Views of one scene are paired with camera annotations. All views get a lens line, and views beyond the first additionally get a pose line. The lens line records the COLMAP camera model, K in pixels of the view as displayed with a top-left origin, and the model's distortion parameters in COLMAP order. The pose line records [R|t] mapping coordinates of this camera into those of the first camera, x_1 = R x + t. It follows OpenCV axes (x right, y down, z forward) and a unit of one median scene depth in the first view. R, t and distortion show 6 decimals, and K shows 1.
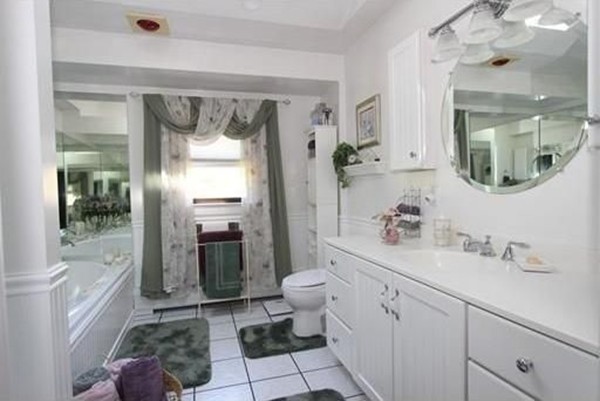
lens RADIAL K [[330.7, 0, 300.0], [0, 330.7, 200.5], [0, 0, 1]] dist [-0.004745, -0.000506]
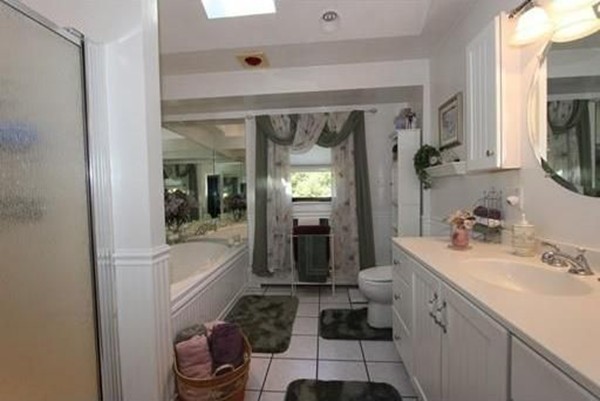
lens RADIAL K [[277.7, 0, 300.0], [0, 277.7, 200.5], [0, 0, 1]] dist [-0.012242, -0.000254]
pose [[0.927681, 0.015628, -0.373046, 0.093531], [-0.013320, 0.999873, 0.008764, -0.004959], [0.373135, -0.003161, 0.927772, 0.061634]]
